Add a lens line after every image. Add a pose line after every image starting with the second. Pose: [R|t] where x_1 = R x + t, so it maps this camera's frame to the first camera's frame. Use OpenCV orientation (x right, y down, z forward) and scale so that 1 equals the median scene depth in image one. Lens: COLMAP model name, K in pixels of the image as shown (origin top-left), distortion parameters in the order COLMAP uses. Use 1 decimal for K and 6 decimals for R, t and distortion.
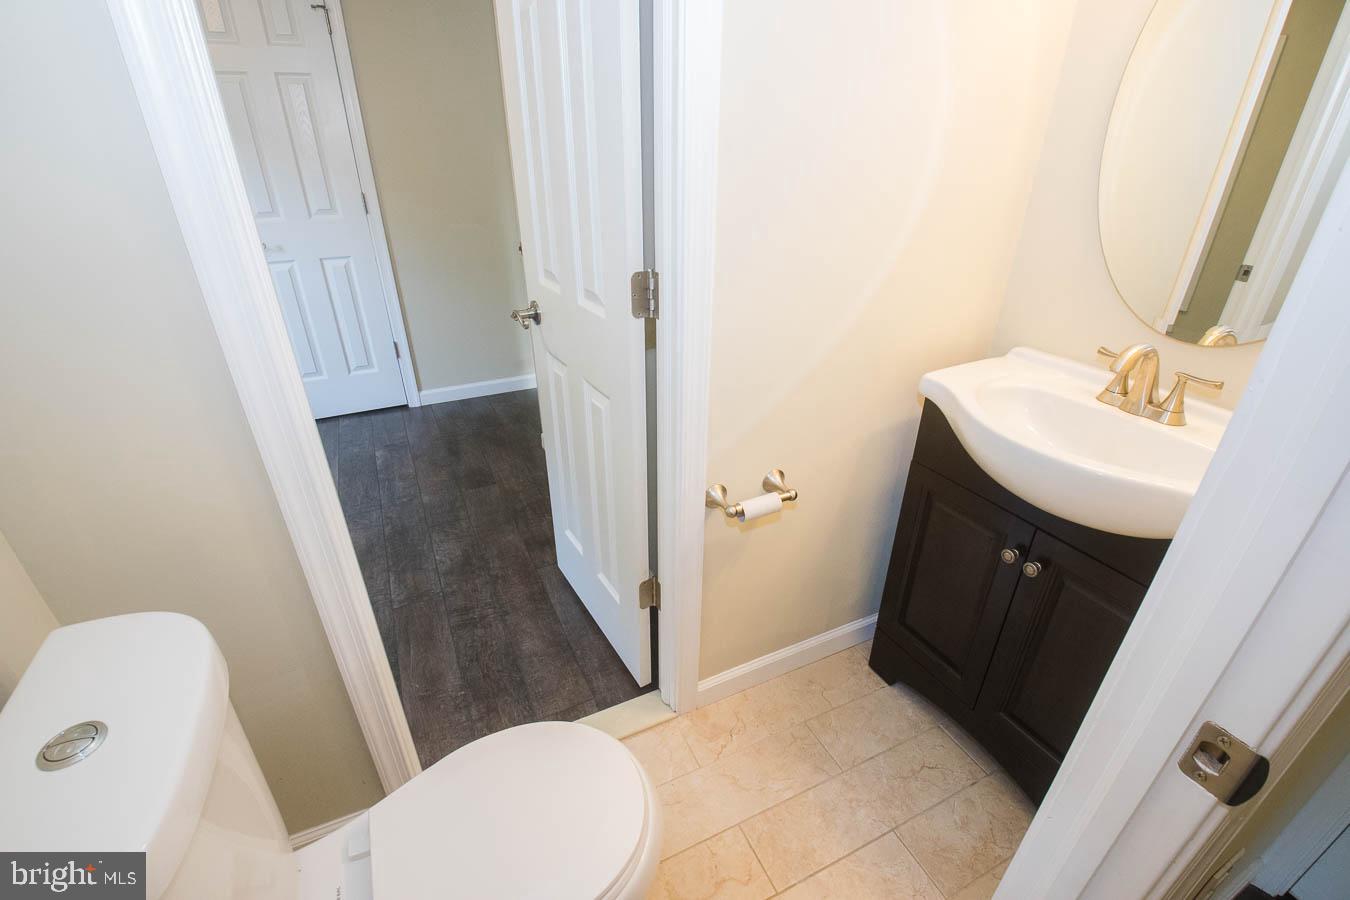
lens RADIAL K [[597.1, 0, 671.6], [0, 597.1, 457.2], [0, 0, 1]] dist [0.015650, -0.031524]
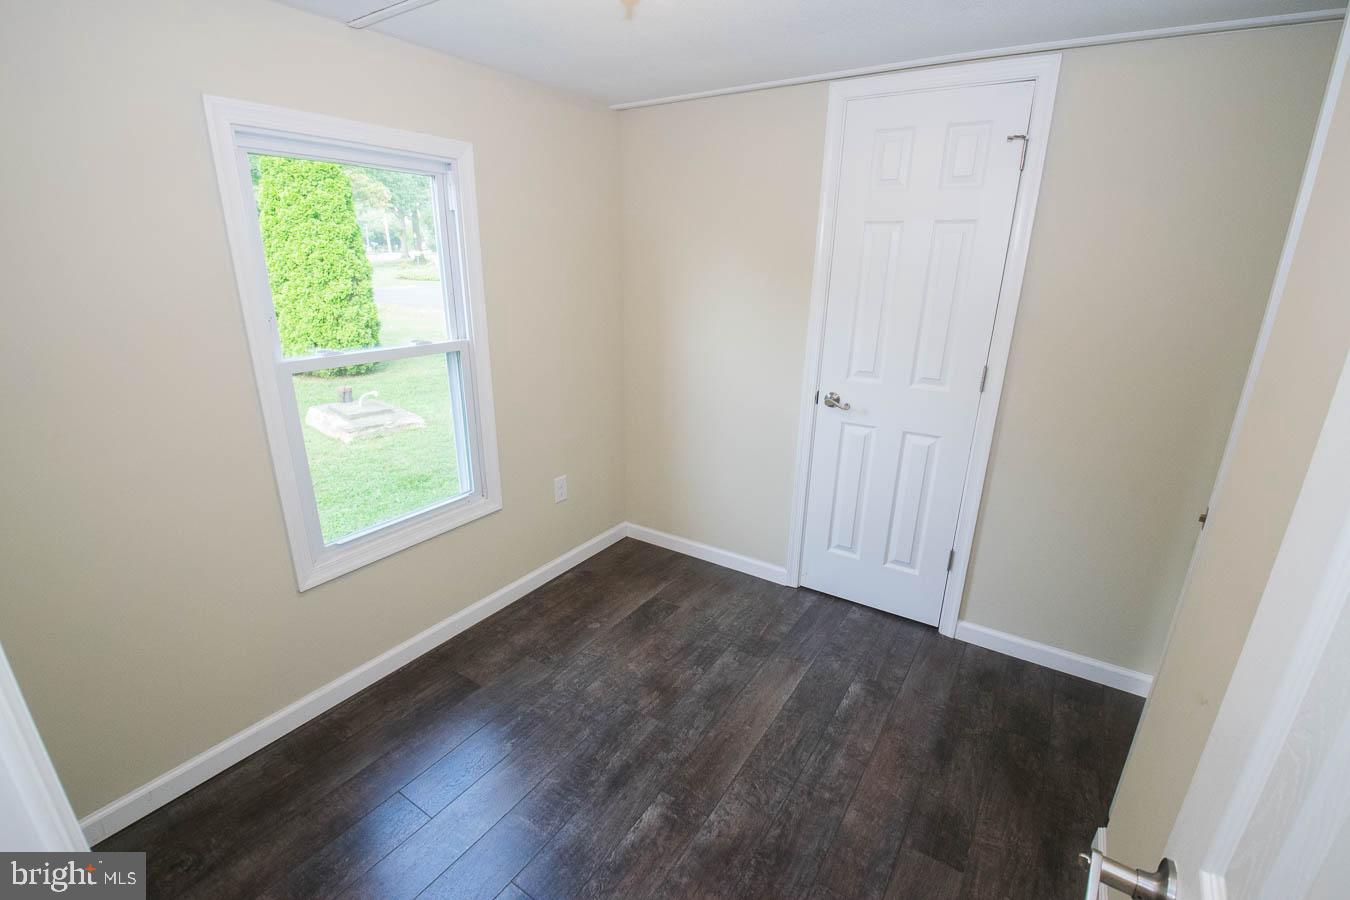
lens RADIAL K [[597.1, 0, 671.6], [0, 597.1, 457.2], [0, 0, 1]] dist [0.015650, -0.031524]
pose [[0.505000, 0.278838, -0.816838, -0.076210], [-0.413782, 0.908749, 0.054398, -0.228367], [0.757469, 0.310521, 0.574297, 0.322387]]
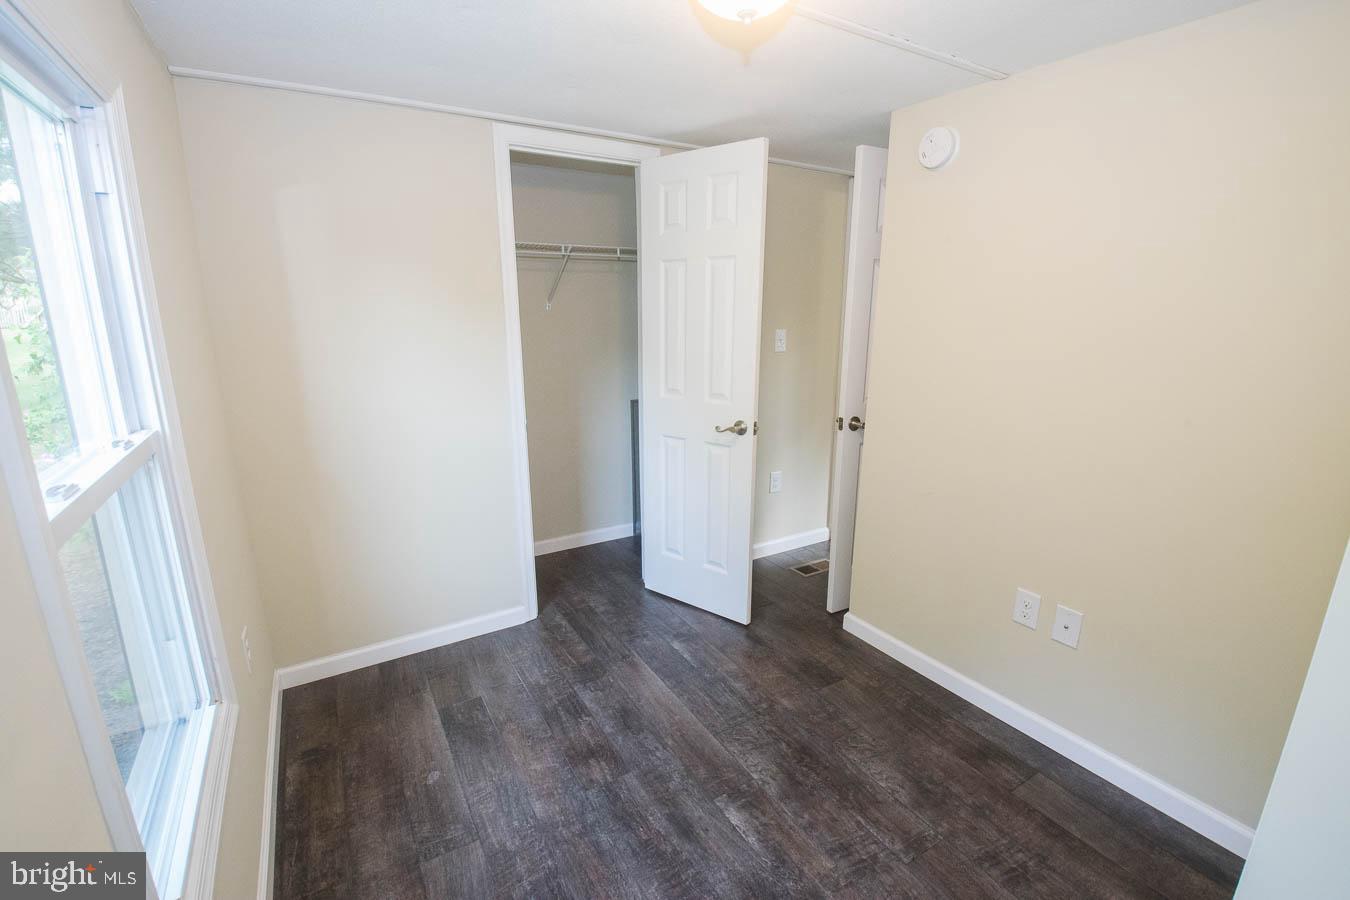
lens RADIAL K [[597.1, 0, 671.6], [0, 597.1, 457.2], [0, 0, 1]] dist [0.015650, -0.031524]
pose [[0.996367, -0.022702, 0.082076, -0.594787], [0.041294, 0.971714, -0.232521, -0.076698], [-0.074476, 0.235066, 0.969122, 0.079772]]
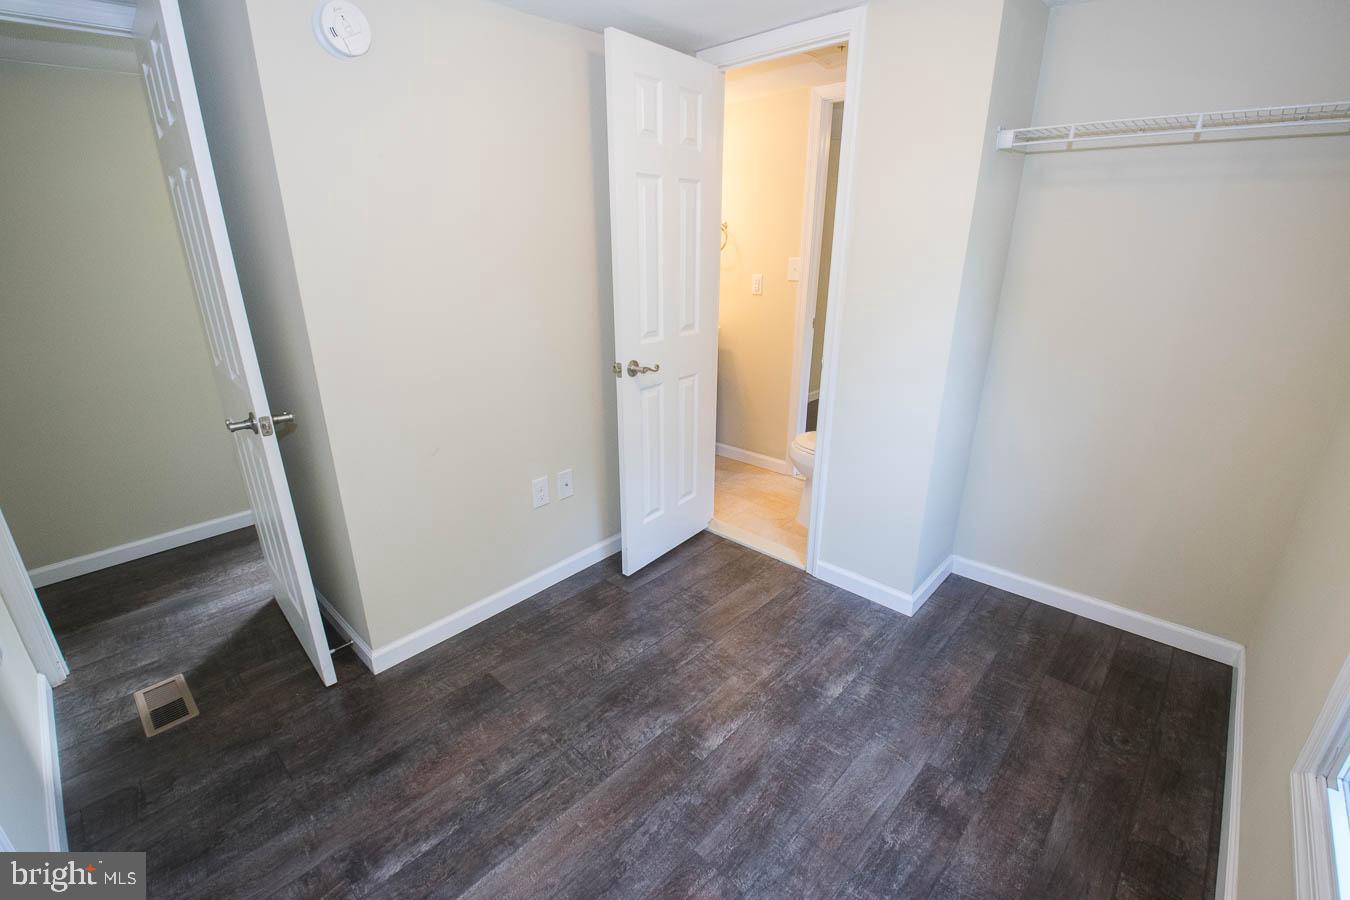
lens RADIAL K [[591.9, 0, 673.9], [0, 591.9, 434.3], [0, 0, 1]] dist [0.000650, -0.022332]
pose [[-0.355518, -0.288455, 0.889045, -0.947619], [0.442159, 0.786118, 0.431873, -0.415170], [-0.823470, 0.546638, -0.151936, 0.724369]]
